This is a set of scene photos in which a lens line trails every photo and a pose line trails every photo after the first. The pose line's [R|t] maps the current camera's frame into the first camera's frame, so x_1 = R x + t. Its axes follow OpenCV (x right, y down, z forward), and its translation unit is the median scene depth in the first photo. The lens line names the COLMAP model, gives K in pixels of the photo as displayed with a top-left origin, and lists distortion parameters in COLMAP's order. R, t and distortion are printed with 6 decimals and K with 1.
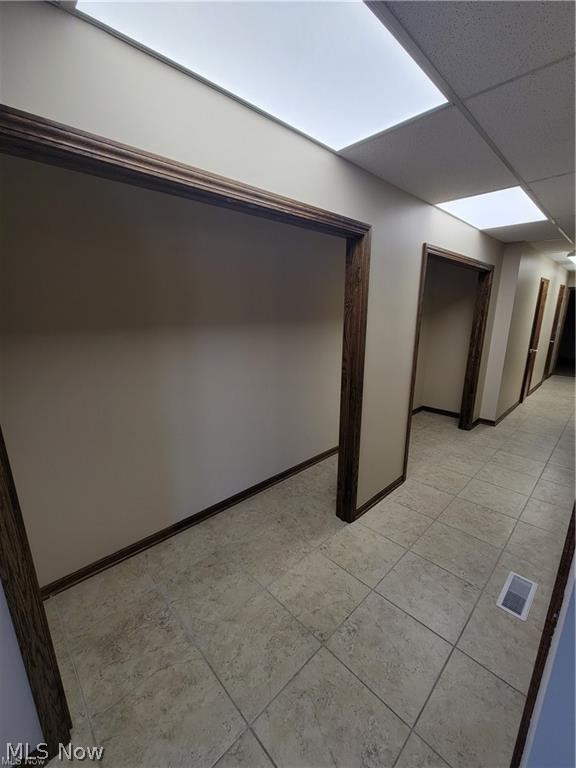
lens RADIAL K [[312.8, 0, 286.0], [0, 312.8, 386.6], [0, 0, 1]] dist [-0.000169, -0.000645]
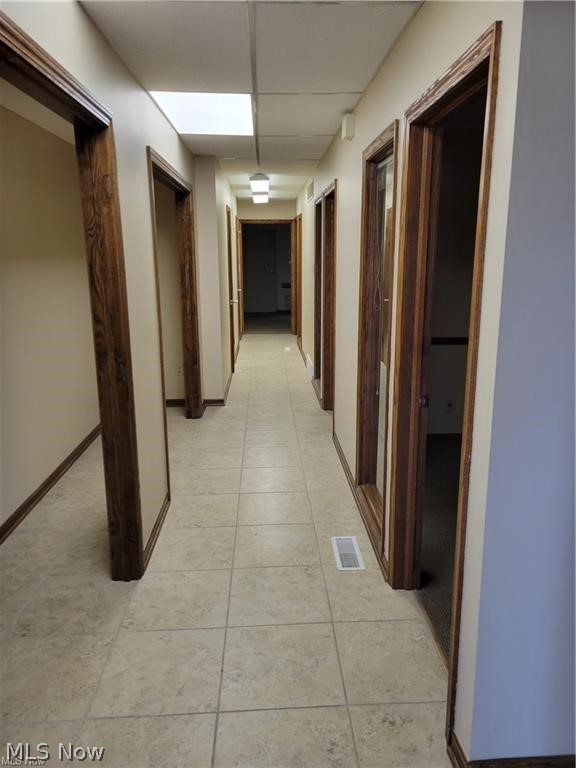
lens RADIAL K [[571.6, 0, 288.0], [0, 571.6, 384.0], [0, 0, 1]] dist [0.055496, -0.023890]
pose [[0.657458, -0.169886, 0.734090, -0.425883], [0.179673, 0.981495, 0.066224, 0.029740], [-0.731756, 0.088357, 0.675815, -0.044749]]
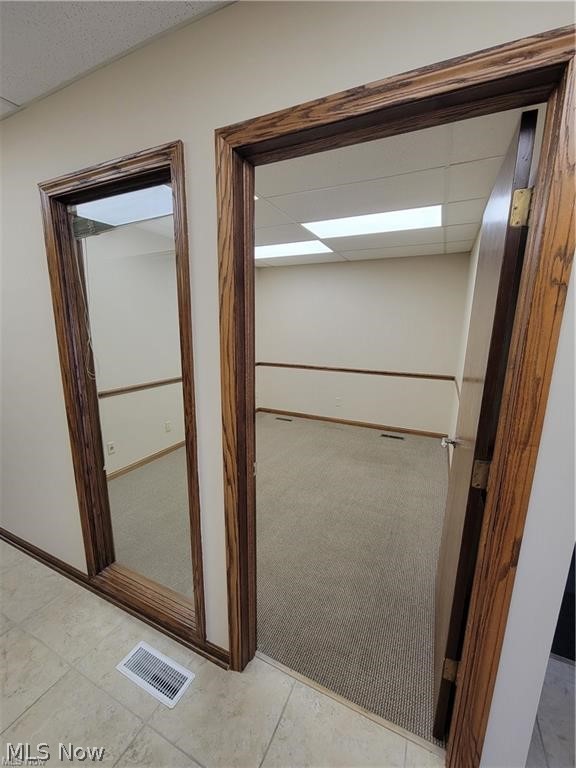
lens RADIAL K [[312.8, 0, 286.0], [0, 312.8, 386.6], [0, 0, 1]] dist [-0.000169, -0.000645]
pose [[-0.356624, -0.181898, 0.916369, 0.045737], [0.209966, 0.940165, 0.268335, -0.100861], [-0.910348, 0.288101, -0.297093, 0.595189]]
